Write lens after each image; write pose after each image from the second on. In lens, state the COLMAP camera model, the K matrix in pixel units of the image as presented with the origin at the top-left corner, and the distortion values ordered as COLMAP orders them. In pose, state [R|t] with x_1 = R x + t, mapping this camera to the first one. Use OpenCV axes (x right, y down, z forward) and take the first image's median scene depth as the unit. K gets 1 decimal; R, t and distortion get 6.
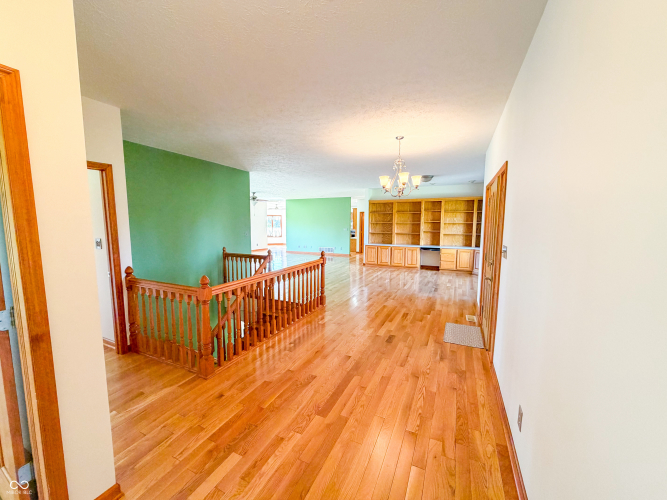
lens RADIAL K [[265.5, 0, 331.3], [0, 265.5, 251.6], [0, 0, 1]] dist [0.000638, 0.000145]
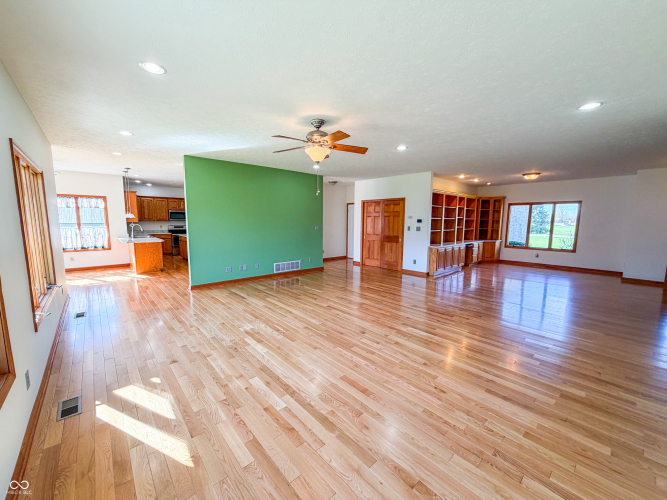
lens RADIAL K [[265.5, 0, 331.3], [0, 265.5, 251.6], [0, 0, 1]] dist [0.000638, 0.000145]
pose [[0.380720, -0.108469, 0.918307, -0.710008], [0.089707, 0.992744, 0.080070, -0.107080], [-0.920329, 0.051894, 0.387688, 1.044858]]
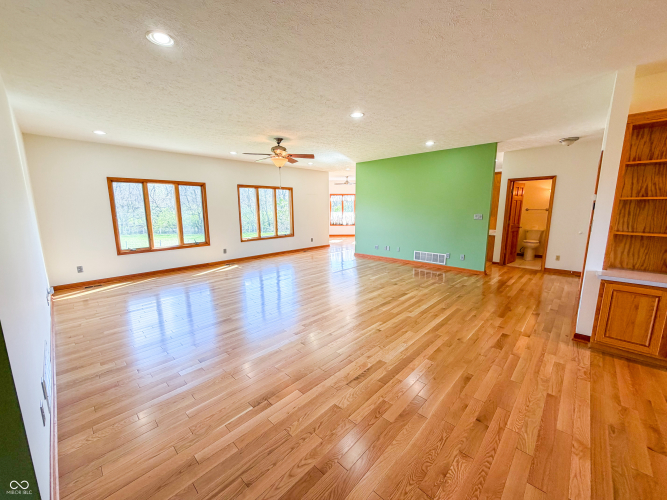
lens RADIAL K [[265.5, 0, 331.3], [0, 265.5, 251.6], [0, 0, 1]] dist [0.000638, 0.000145]
pose [[0.951101, 0.041478, -0.306084, -0.063872], [-0.021425, 0.997415, 0.068587, -0.072136], [0.308137, -0.058675, 0.949531, 0.687992]]
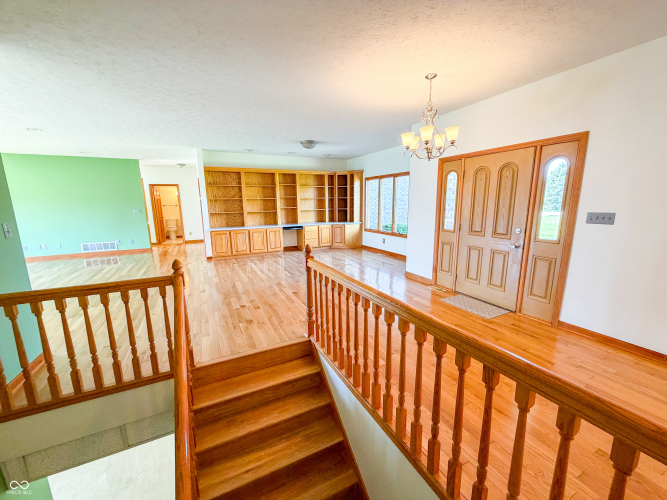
lens RADIAL K [[265.5, 0, 331.3], [0, 265.5, 251.6], [0, 0, 1]] dist [0.000638, 0.000145]
pose [[0.611874, -0.157988, 0.775016, -0.244205], [0.097451, 0.987441, 0.124354, -0.028987], [-0.784929, -0.000562, 0.619586, 0.334094]]
